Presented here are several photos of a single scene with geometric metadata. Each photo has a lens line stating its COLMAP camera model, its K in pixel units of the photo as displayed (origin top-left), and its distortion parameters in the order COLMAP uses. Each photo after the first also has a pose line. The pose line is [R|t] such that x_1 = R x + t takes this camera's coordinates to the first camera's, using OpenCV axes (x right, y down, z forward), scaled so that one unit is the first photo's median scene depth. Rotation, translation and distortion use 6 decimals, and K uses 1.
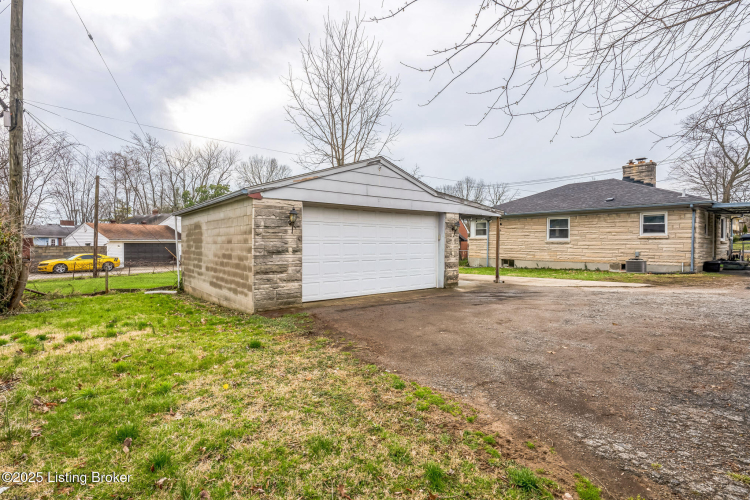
lens RADIAL K [[358.3, 0, 372.5], [0, 358.3, 249.5], [0, 0, 1]] dist [0.003947, 0.000561]
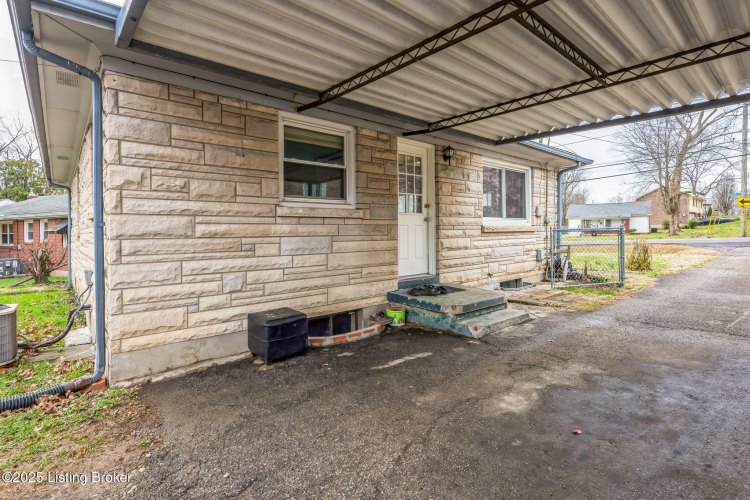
lens RADIAL K [[358.3, 0, 387.9], [0, 358.3, 236.0], [0, 0, 1]] dist [0.003947, 0.000561]
pose [[0.999057, -0.012937, 0.041443, 0.830541], [0.013251, 0.999885, -0.007310, -0.012203], [-0.041343, 0.007852, 0.999114, 0.627434]]
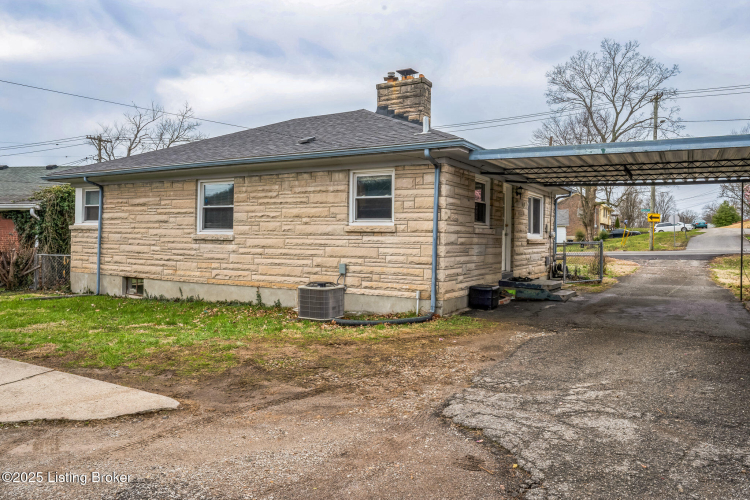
lens RADIAL K [[515.3, 0, 377.1], [0, 515.3, 246.7], [0, 0, 1]] dist [0.007119, 0.001419]
pose [[0.939527, 0.004314, 0.342446, 0.495994], [-0.004863, 0.999988, 0.000742, -0.012136], [-0.342439, -0.002363, 0.939537, 0.368895]]
